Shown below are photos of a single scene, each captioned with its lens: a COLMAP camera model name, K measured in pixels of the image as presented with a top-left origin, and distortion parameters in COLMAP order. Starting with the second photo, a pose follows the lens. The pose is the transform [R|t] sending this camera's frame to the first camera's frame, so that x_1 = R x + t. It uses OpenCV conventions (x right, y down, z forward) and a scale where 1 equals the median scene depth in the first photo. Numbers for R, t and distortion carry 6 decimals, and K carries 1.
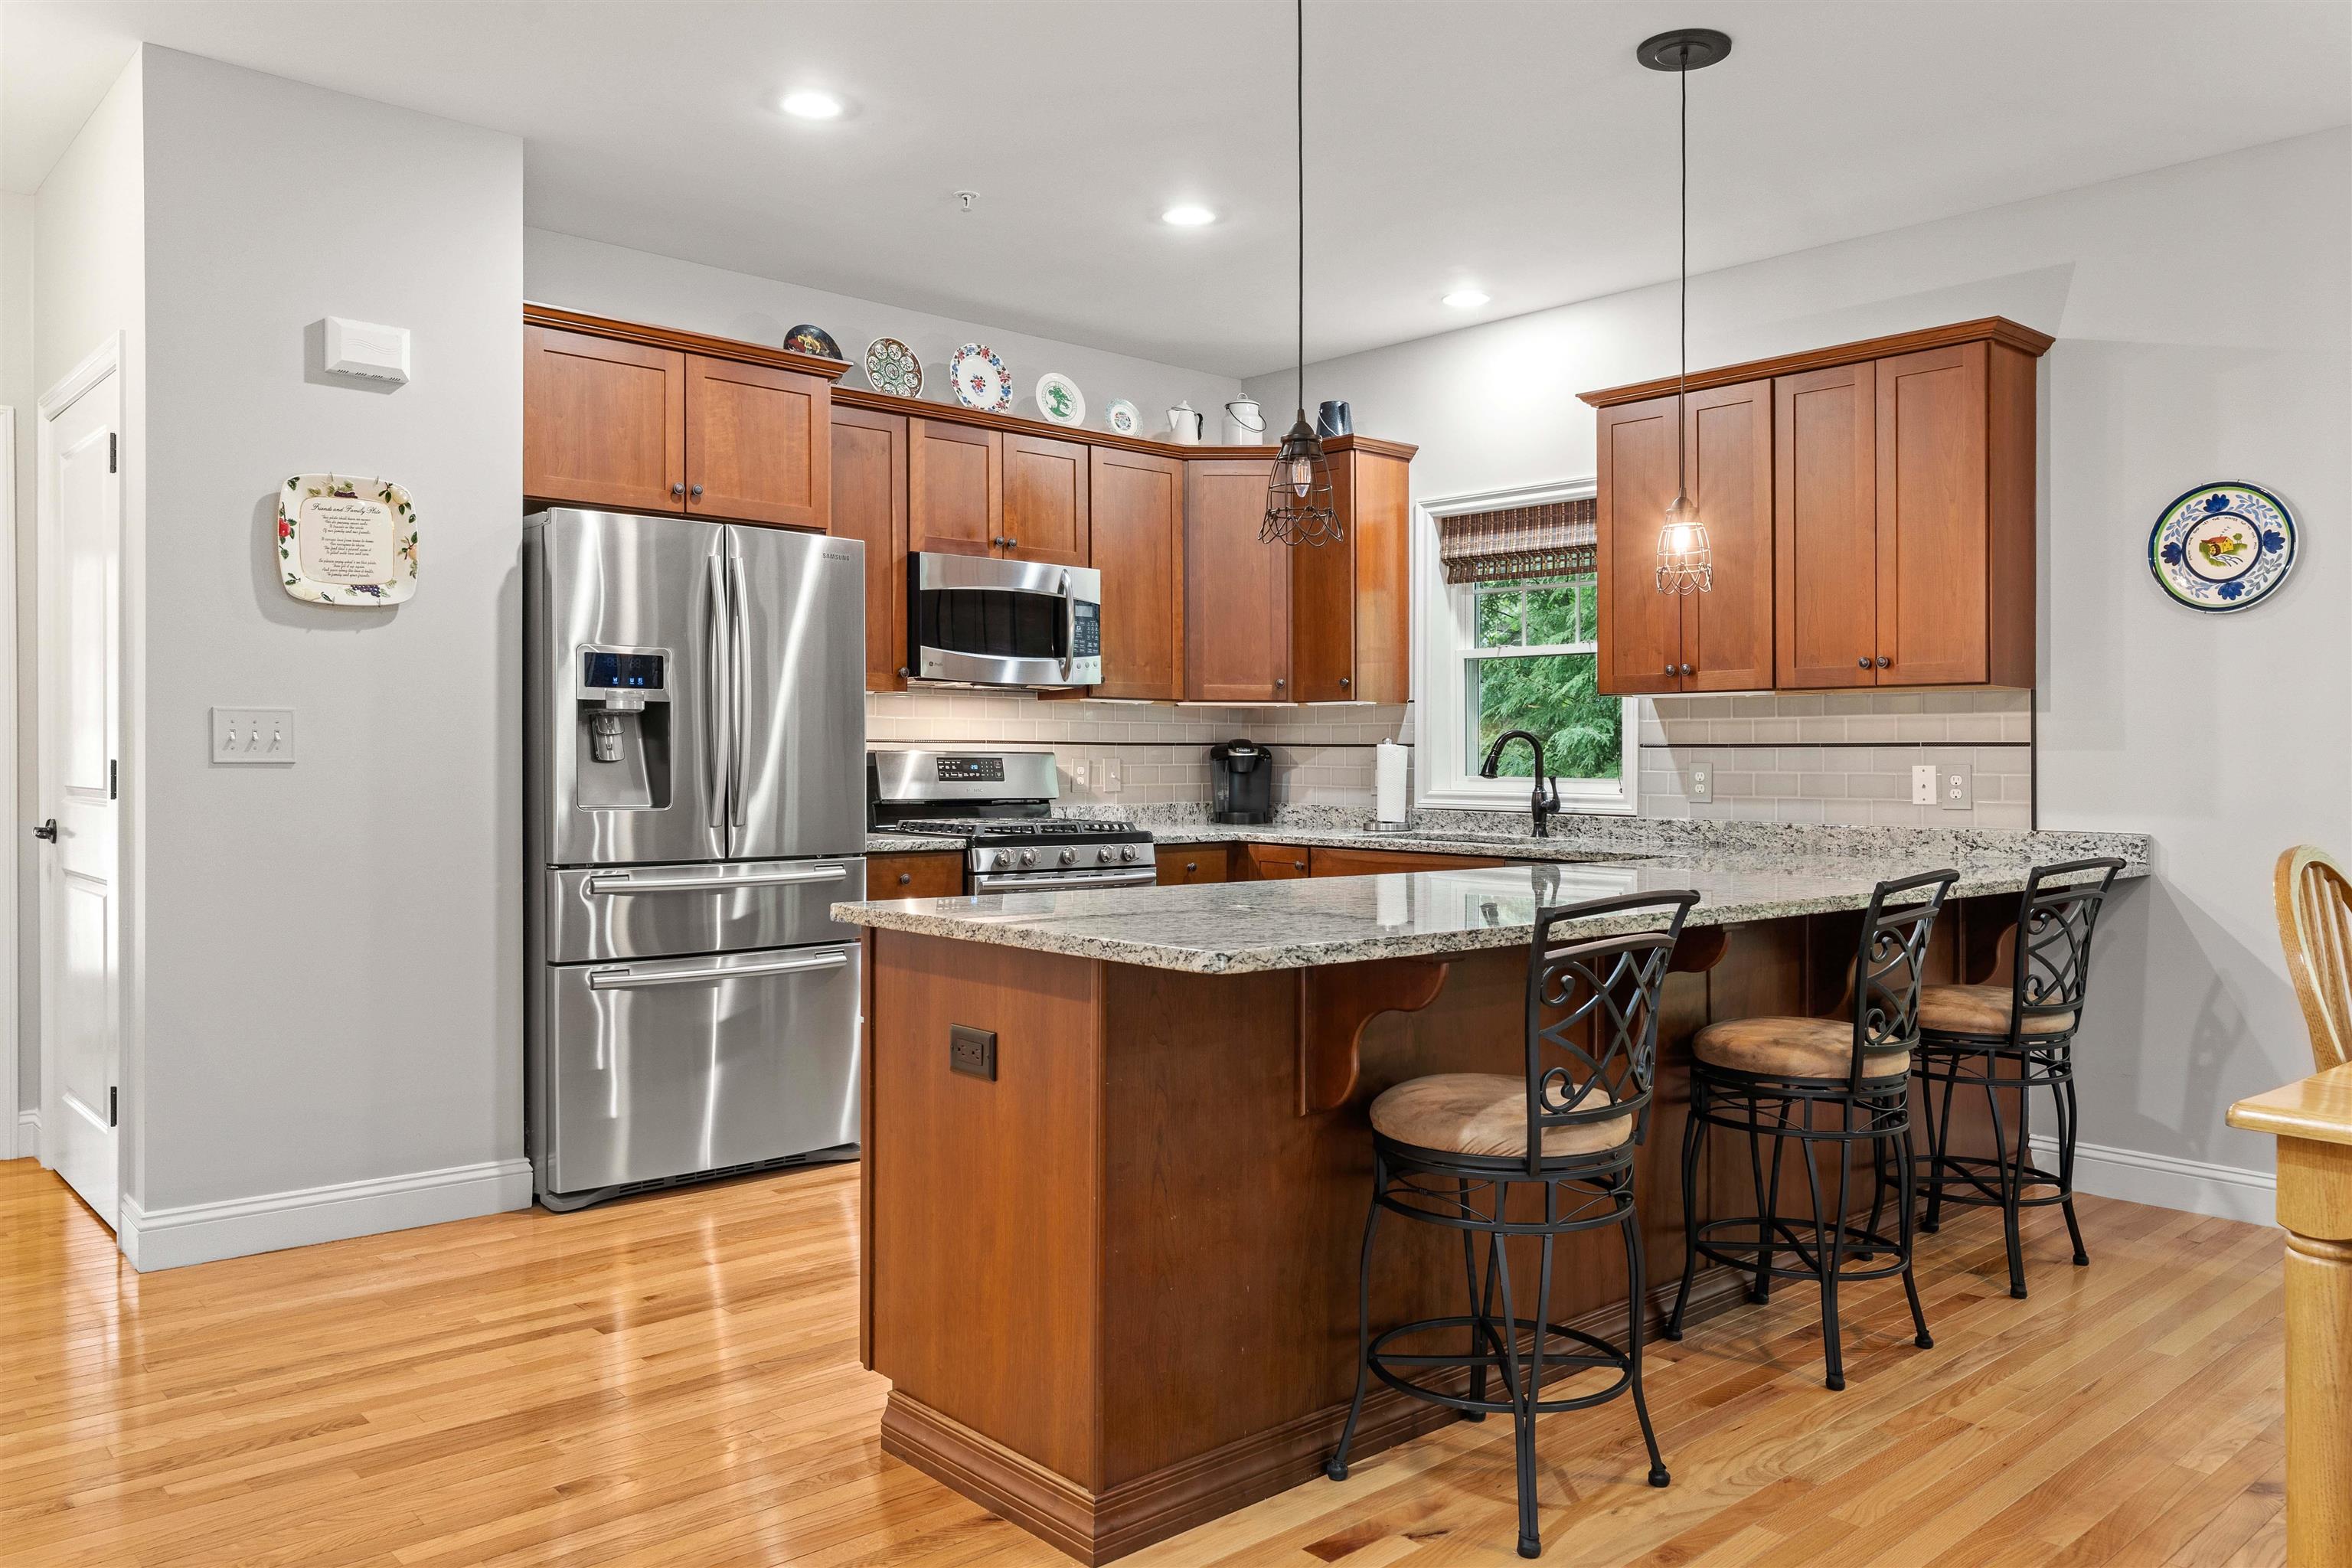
lens RADIAL K [[1702.6, 0, 1193.1], [0, 1702.6, 786.7], [0, 0, 1]] dist [0.000989, -0.001026]
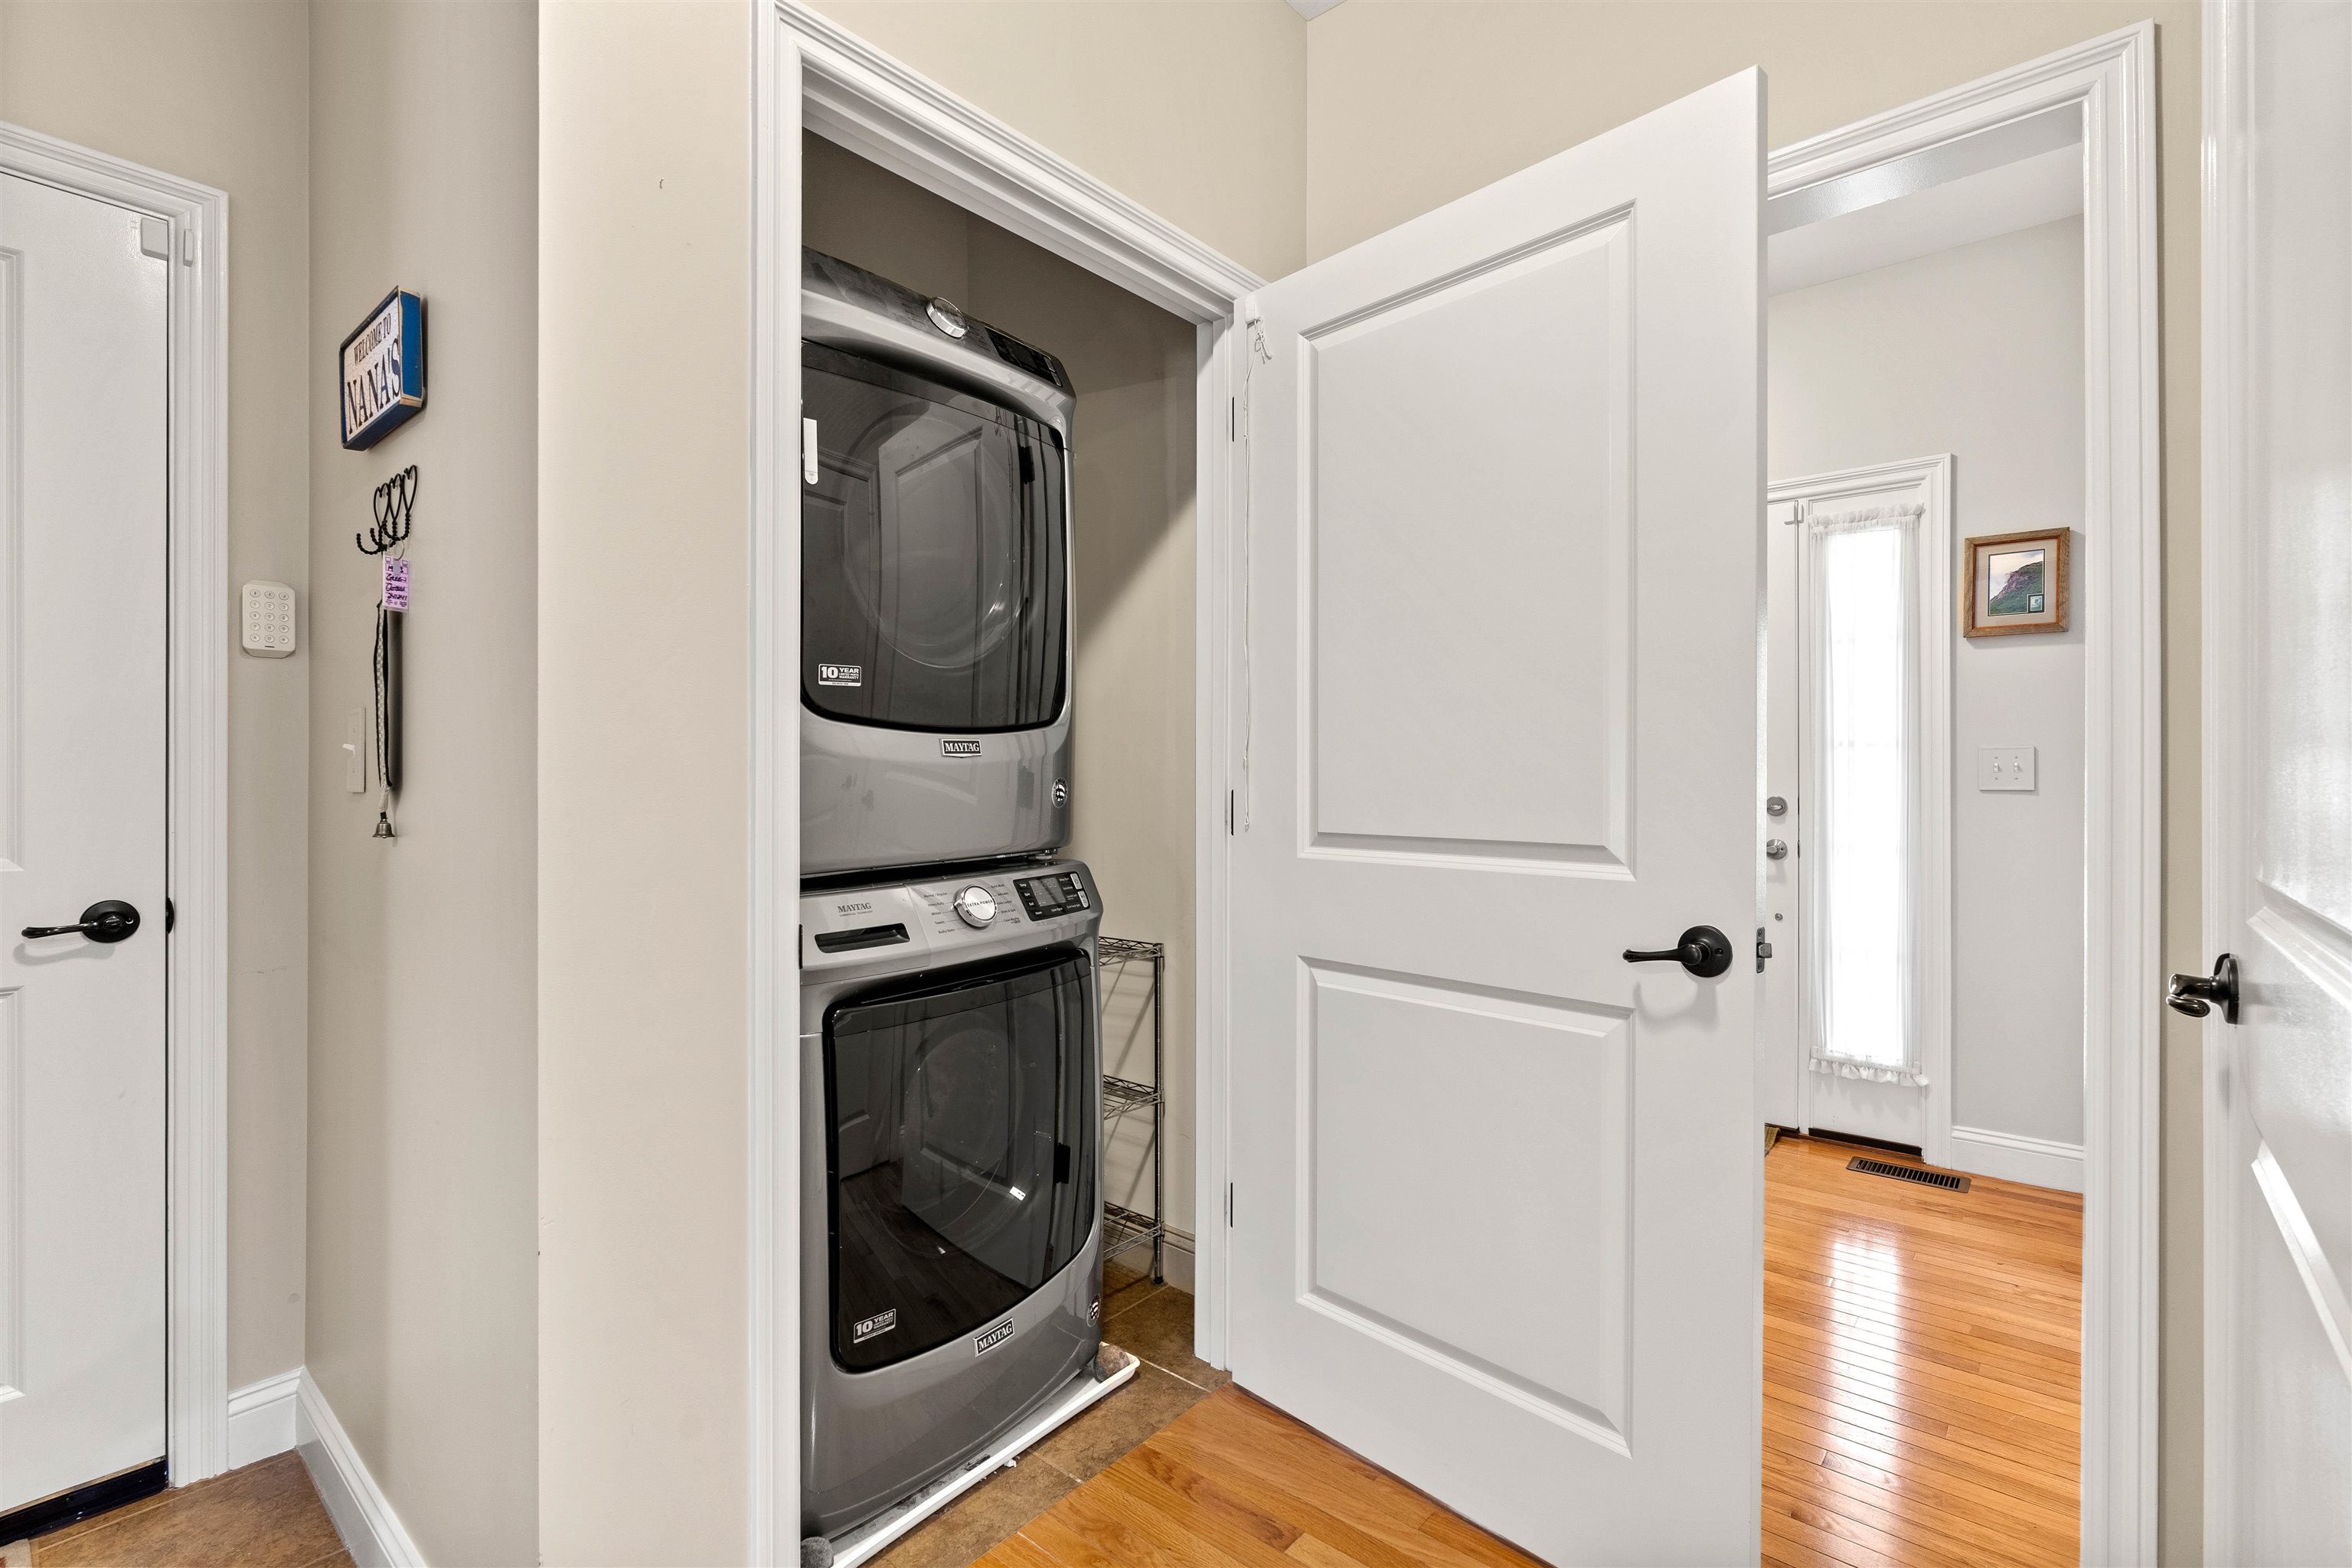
lens RADIAL K [[1060.4, 0, 1166.2], [0, 1060.4, 783.6], [0, 0, 1]] dist [-0.004165, 0.000737]
pose [[0.116559, -0.006620, -0.993162, -0.393240], [-0.014713, 0.999857, -0.008392, -0.012633], [0.993075, 0.015590, 0.116445, 0.626033]]
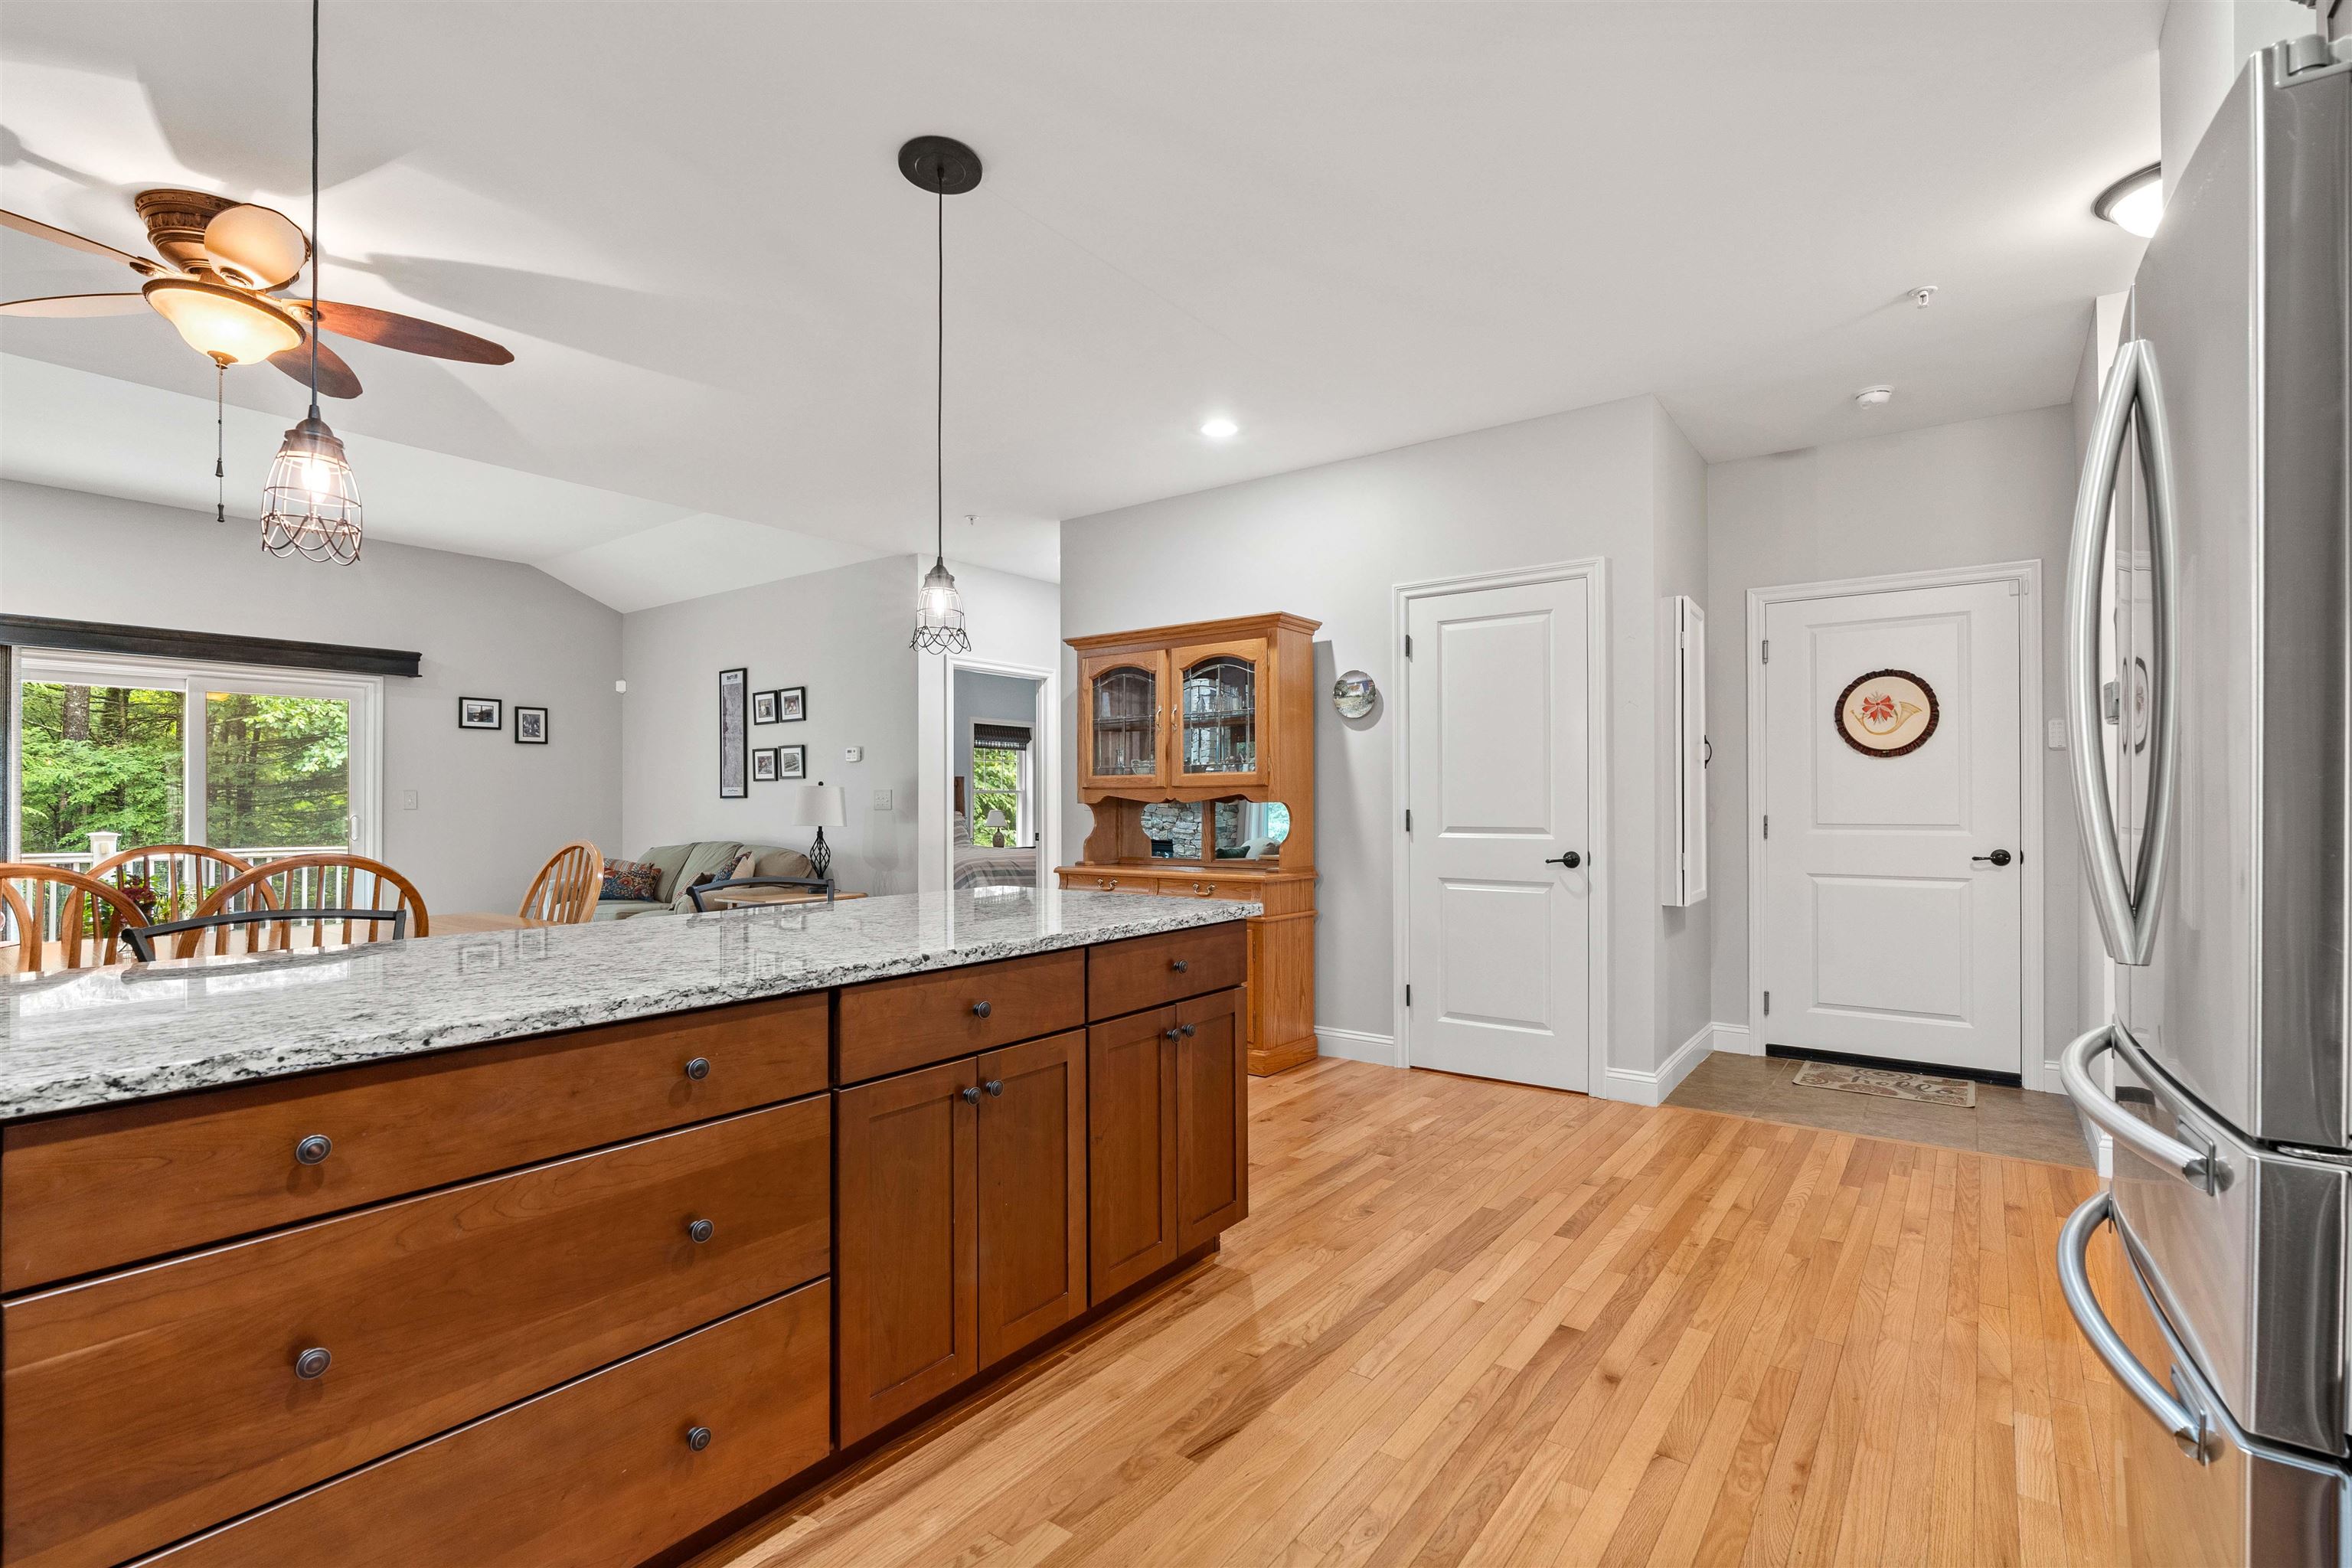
lens RADIAL K [[1068.6, 0, 1190.4], [0, 1068.6, 794.7], [0, 0, 1]] dist [-0.005248, 0.000384]
pose [[-0.981585, -0.008083, -0.190854, 0.014321], [-0.009149, 0.999947, 0.004706, -0.016142], [0.190806, 0.006365, -0.981607, 1.024515]]
